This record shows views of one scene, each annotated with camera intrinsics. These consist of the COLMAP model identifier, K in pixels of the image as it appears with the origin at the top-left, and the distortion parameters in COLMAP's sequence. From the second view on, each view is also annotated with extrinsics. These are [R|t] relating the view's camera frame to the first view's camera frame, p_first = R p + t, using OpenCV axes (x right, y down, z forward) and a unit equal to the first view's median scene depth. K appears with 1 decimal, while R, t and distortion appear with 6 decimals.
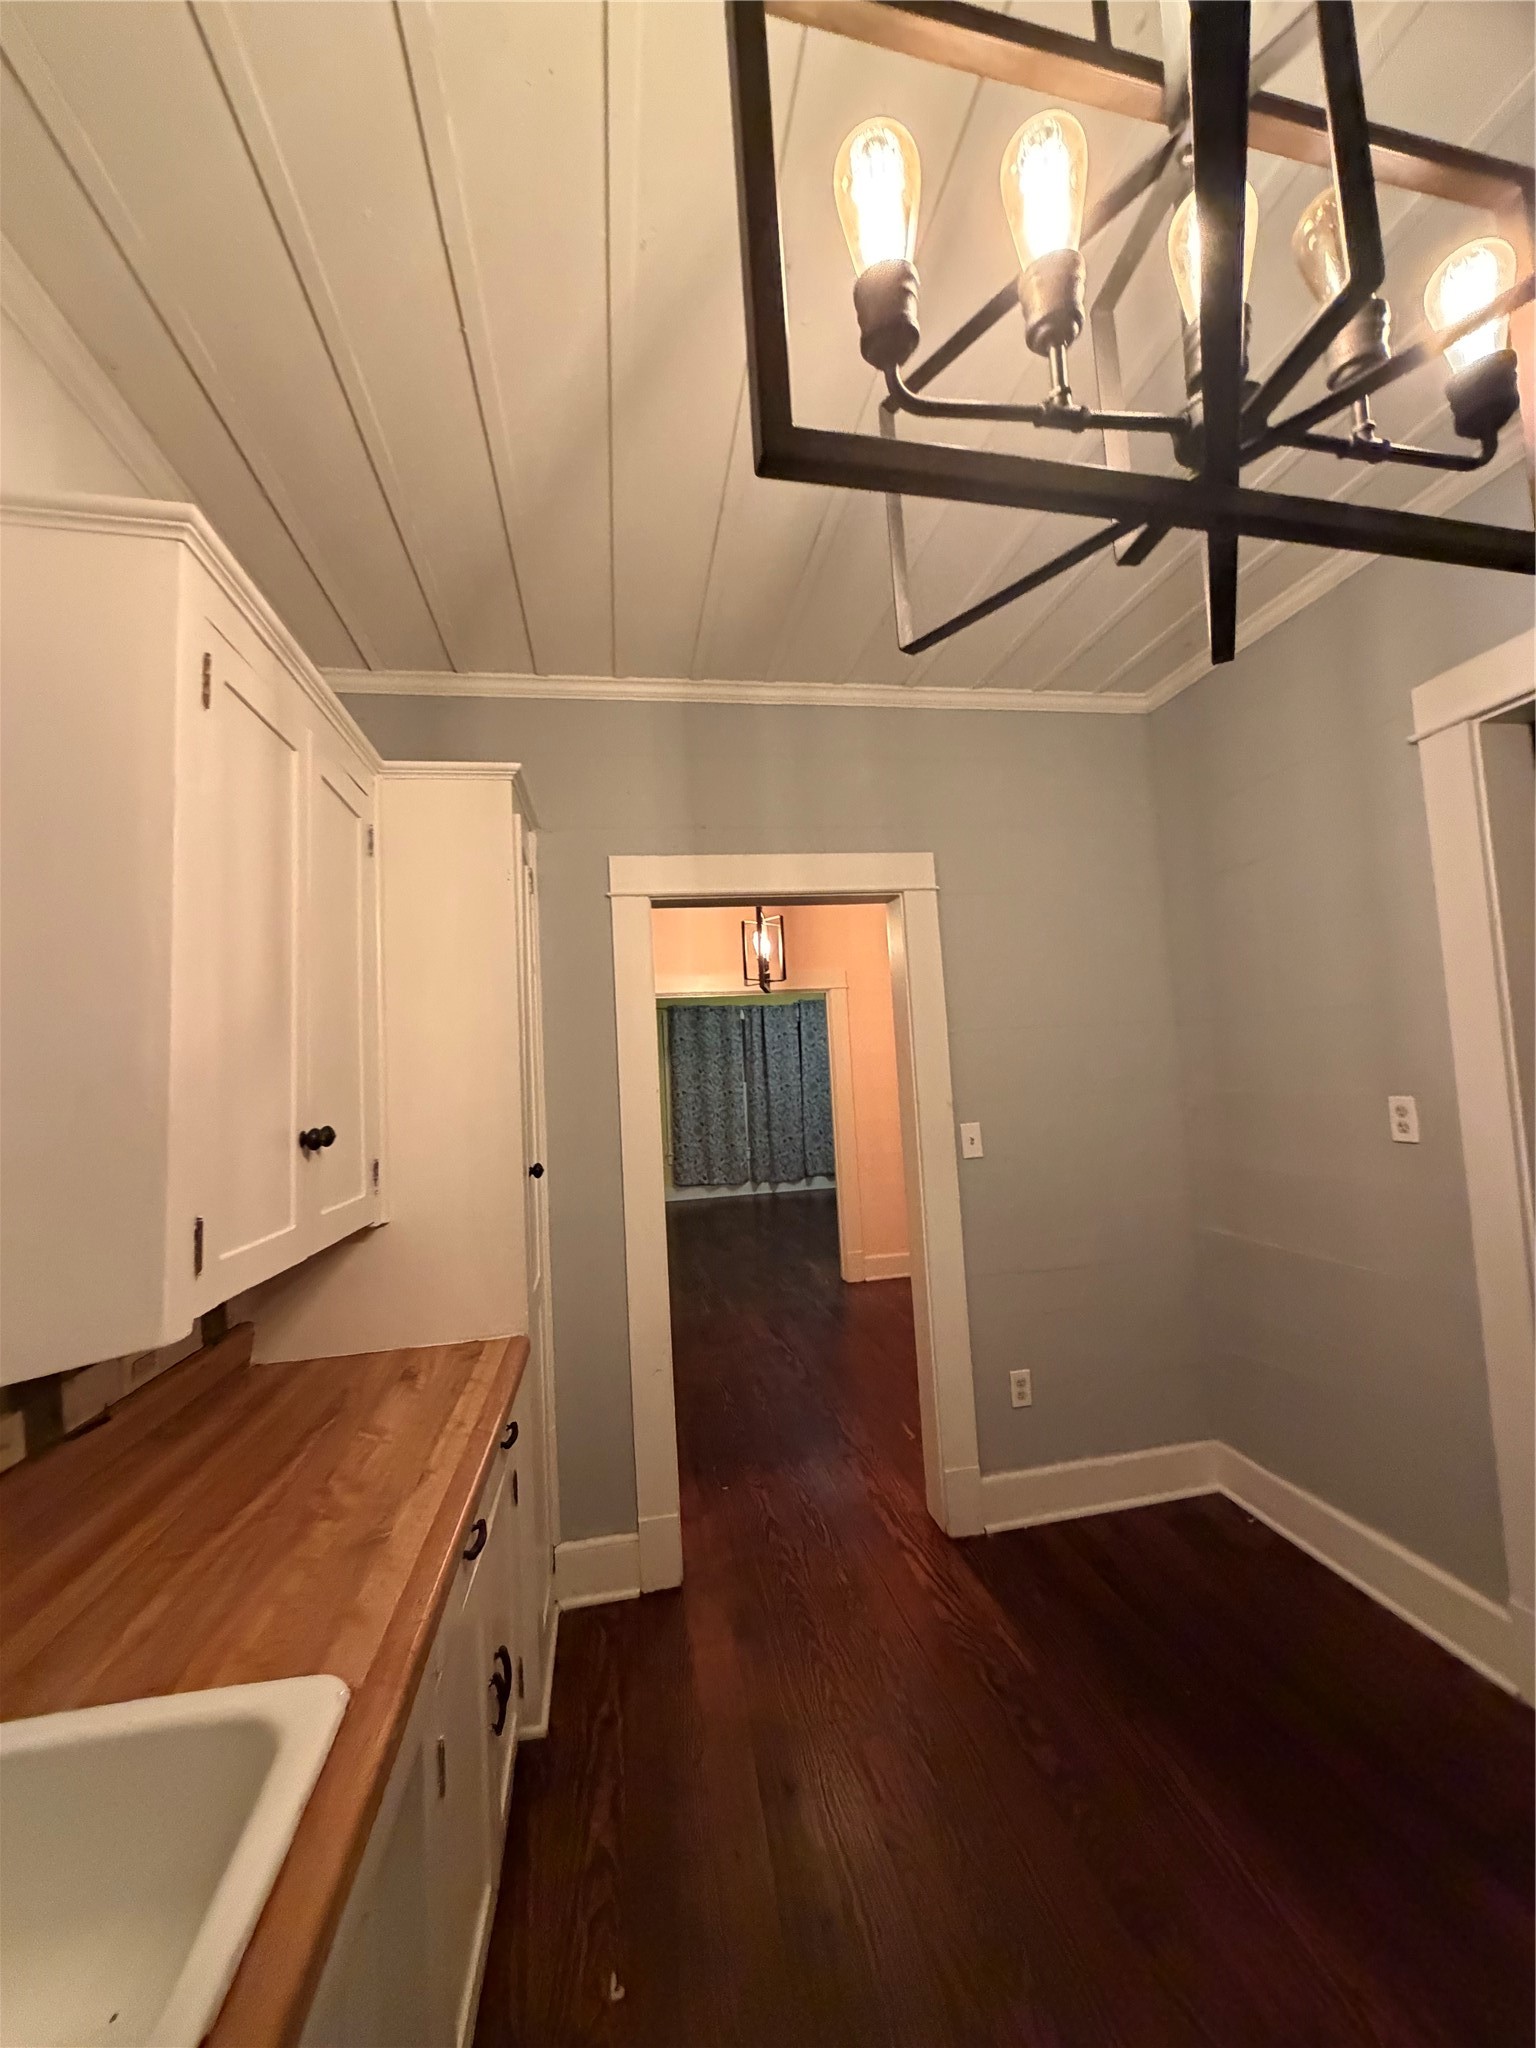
lens RADIAL K [[816.2, 0, 762.8], [0, 816.2, 1021.8], [0, 0, 1]] dist [-0.001558, -0.000162]
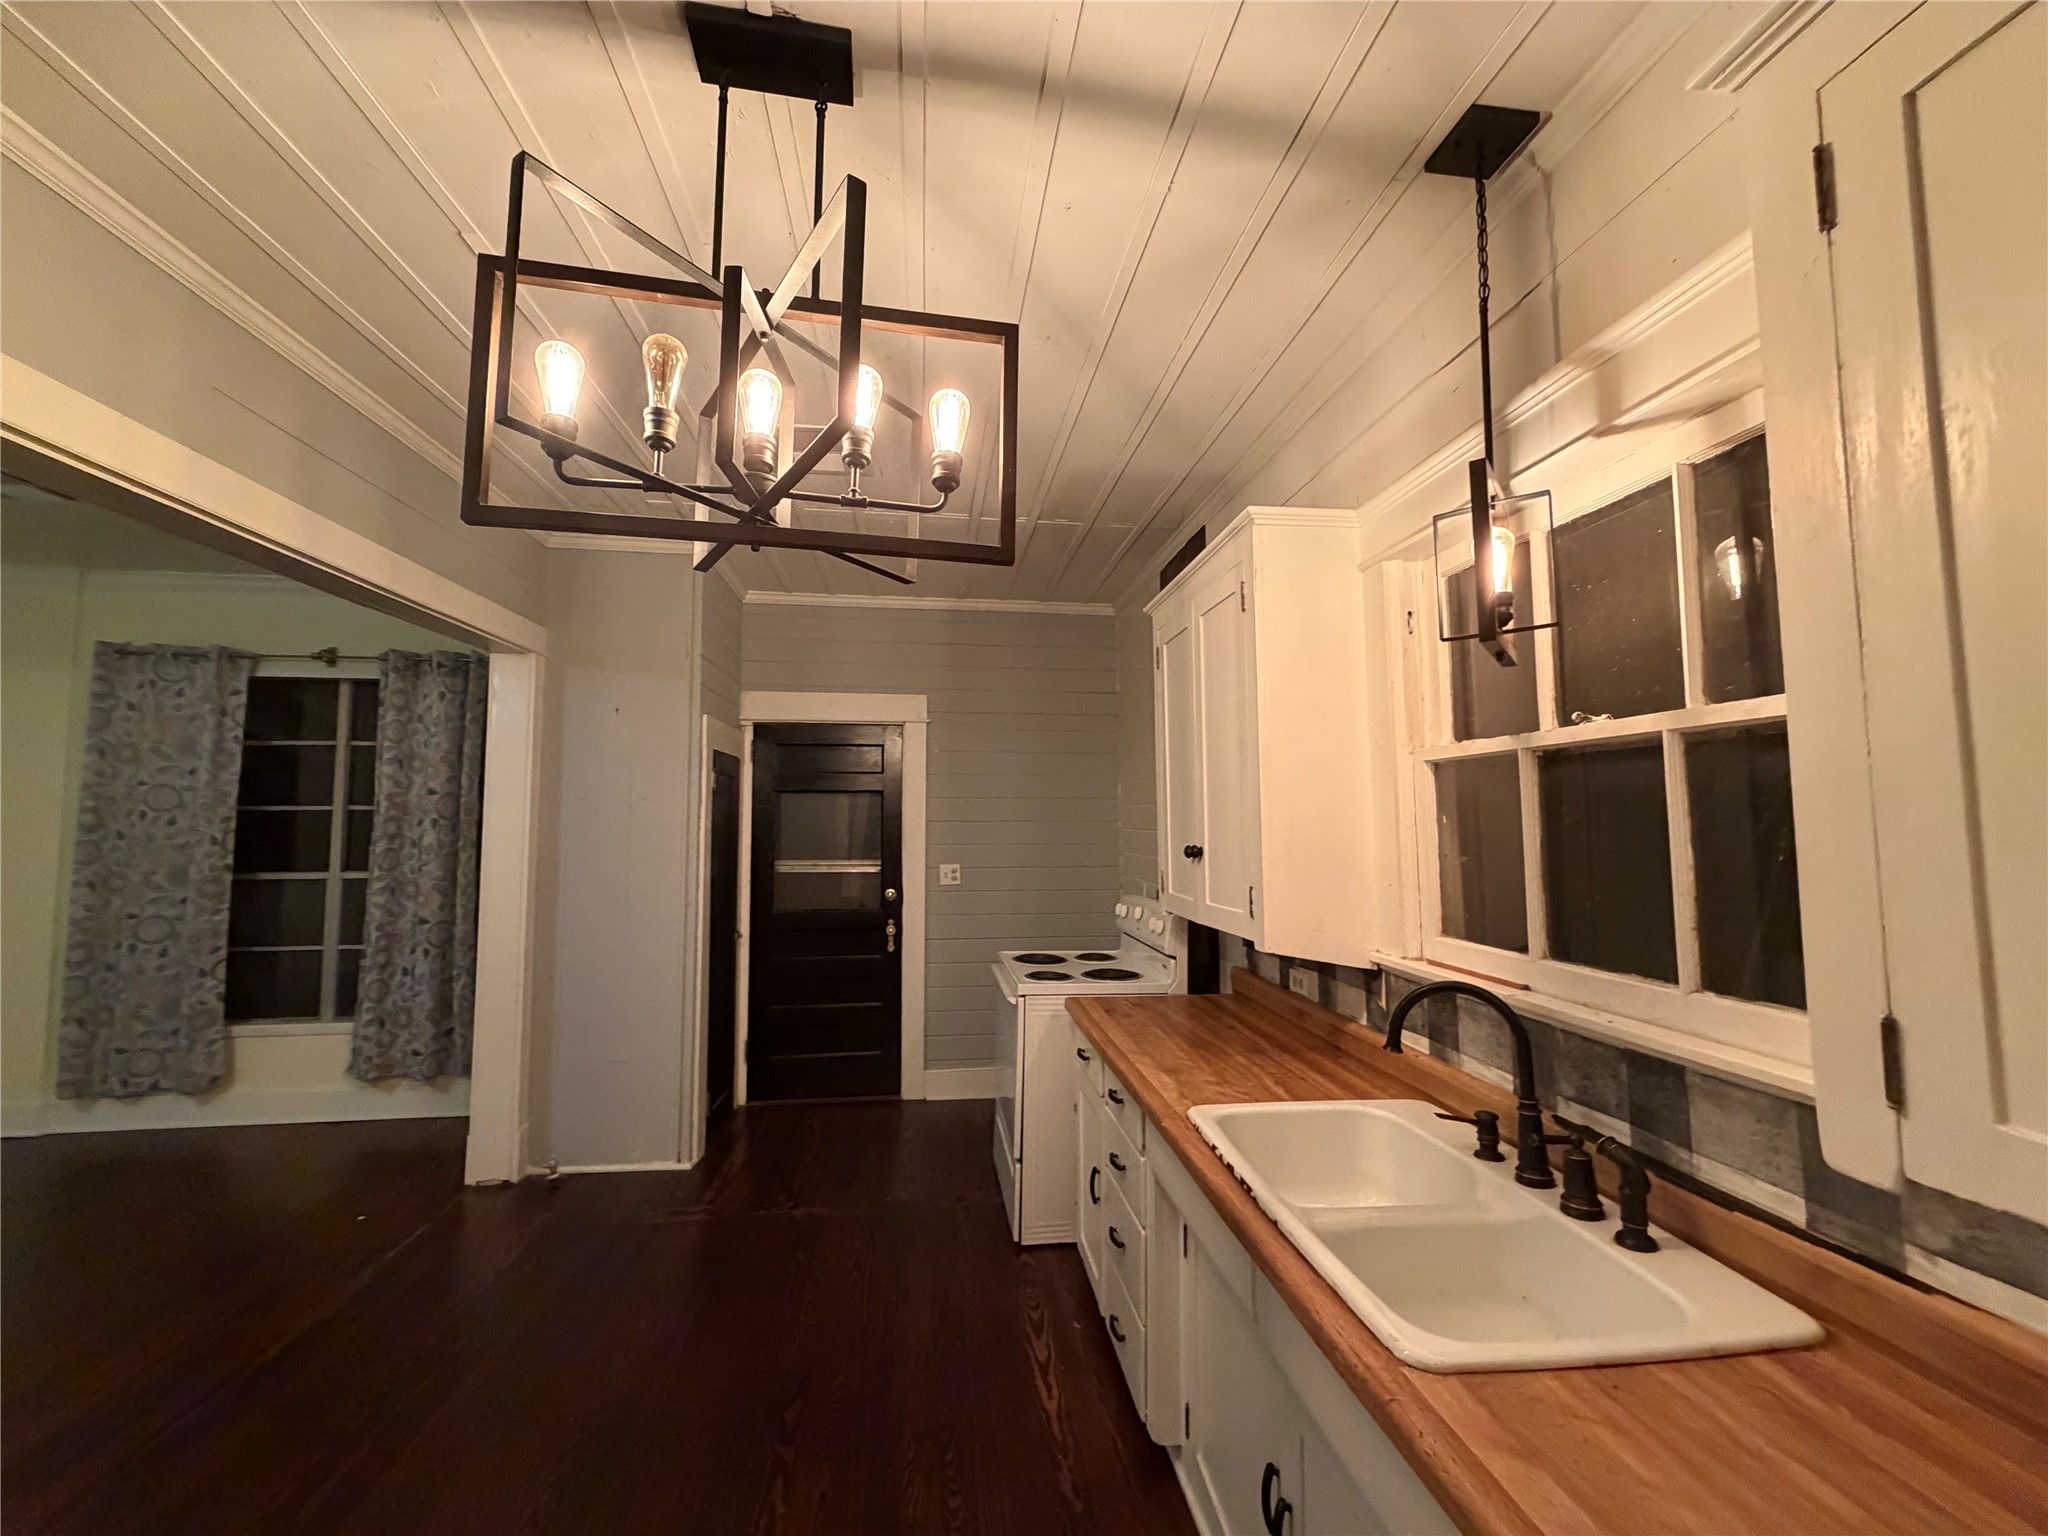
lens RADIAL K [[816.2, 0, 1019.4], [0, 816.2, 769.8], [0, 0, 1]] dist [-0.001558, -0.000162]
pose [[-0.997482, 0.050582, 0.049709, -0.023707], [0.043352, 0.989612, -0.137073, 0.045938], [-0.056126, -0.134572, -0.989313, 0.730660]]
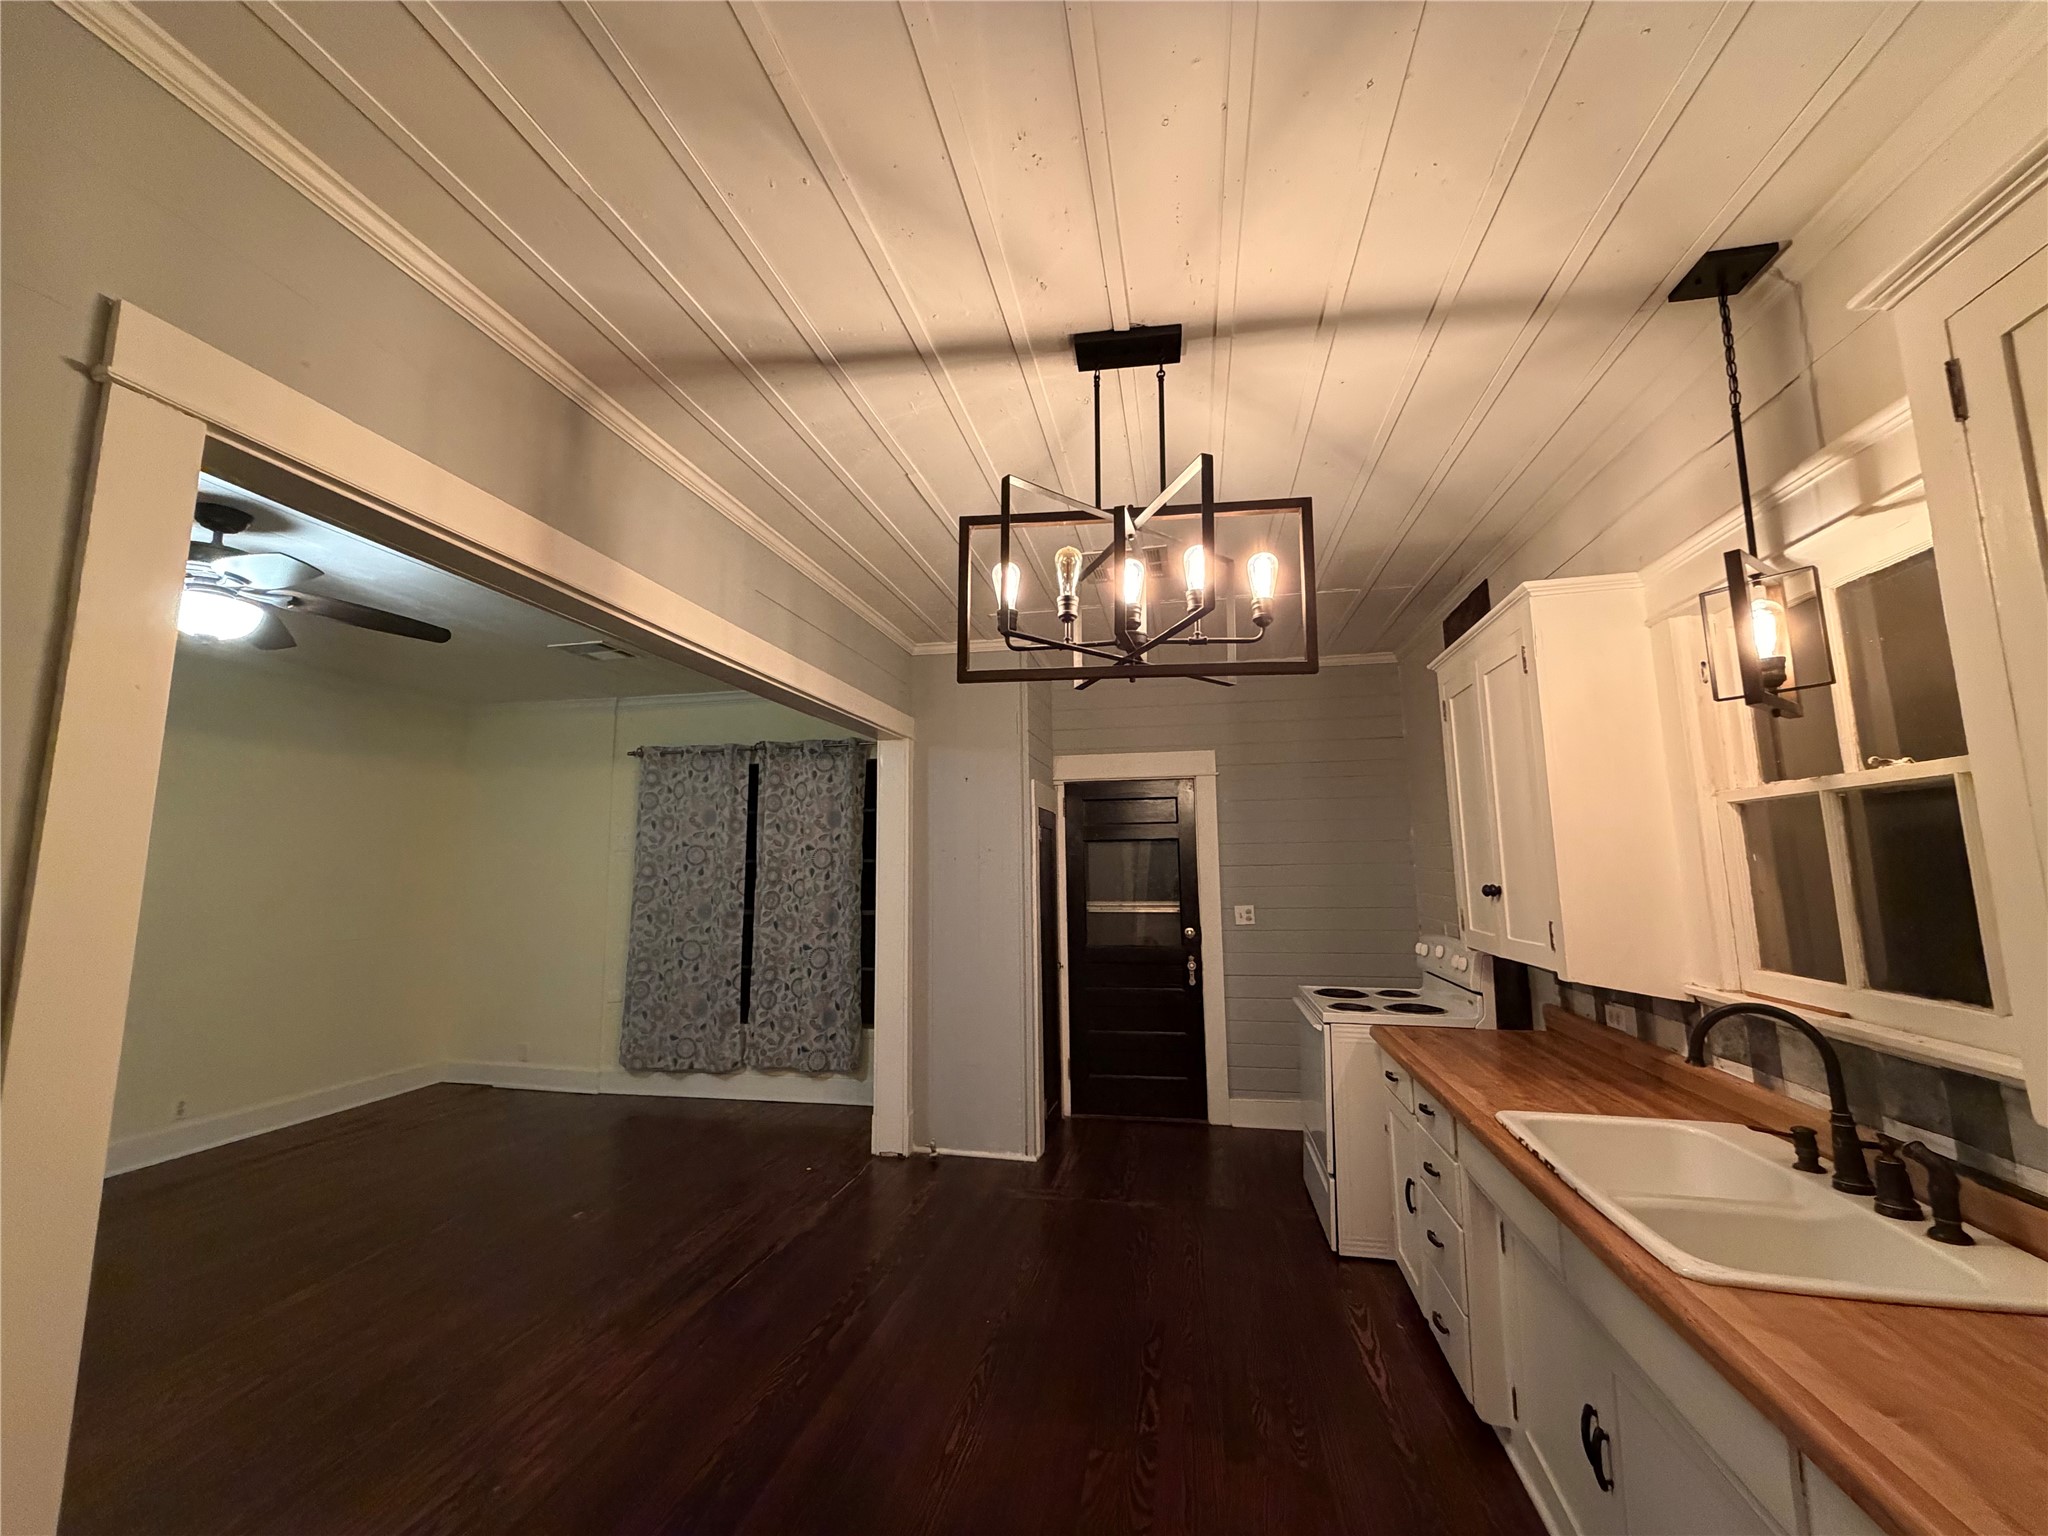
lens RADIAL K [[816.2, 0, 1019.4], [0, 816.2, 769.8], [0, 0, 1]] dist [-0.001558, -0.000162]
pose [[-0.927429, 0.101942, 0.359839, -0.006594], [0.028879, 0.978782, -0.202858, 0.061450], [-0.372884, -0.177744, -0.910695, 0.955815]]
